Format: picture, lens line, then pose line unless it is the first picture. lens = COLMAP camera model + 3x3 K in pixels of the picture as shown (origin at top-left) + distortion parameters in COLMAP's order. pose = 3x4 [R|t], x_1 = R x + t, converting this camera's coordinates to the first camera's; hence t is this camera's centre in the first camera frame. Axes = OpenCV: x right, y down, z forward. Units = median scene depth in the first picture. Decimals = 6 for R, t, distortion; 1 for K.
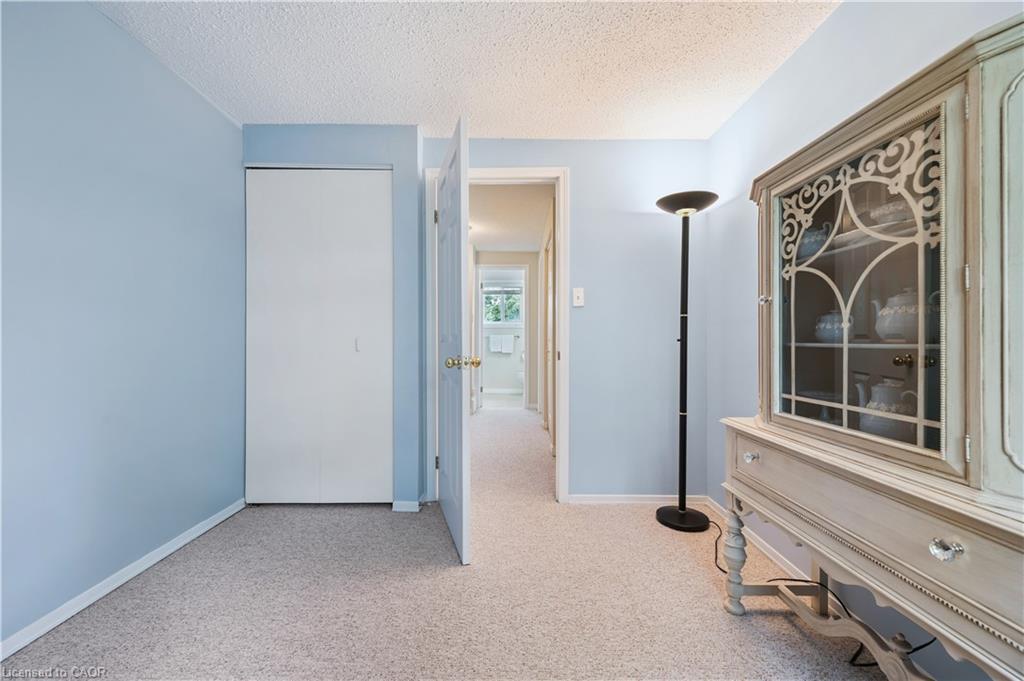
lens RADIAL K [[407.1, 0, 512.3], [0, 407.1, 336.2], [0, 0, 1]] dist [0.000323, -0.000272]
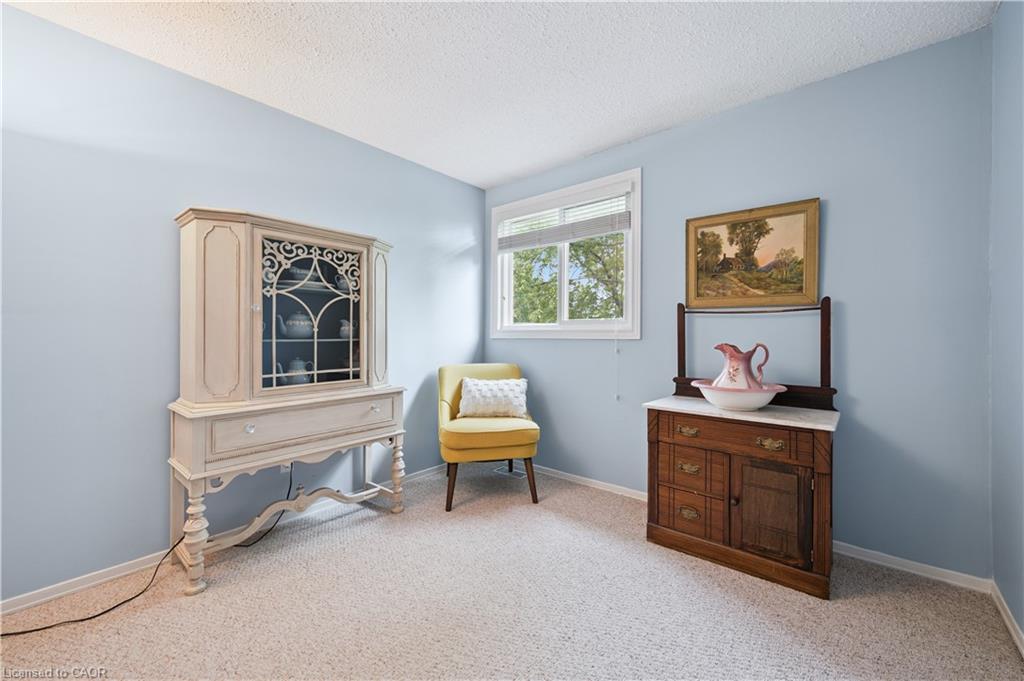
lens RADIAL K [[407.1, 0, 512.3], [0, 407.1, 336.2], [0, 0, 1]] dist [0.000323, -0.000272]
pose [[-0.769098, -0.000269, 0.639131, -0.976660], [-0.004052, 0.999982, -0.004454, 0.007288], [-0.639118, -0.006015, -0.769085, 1.627847]]
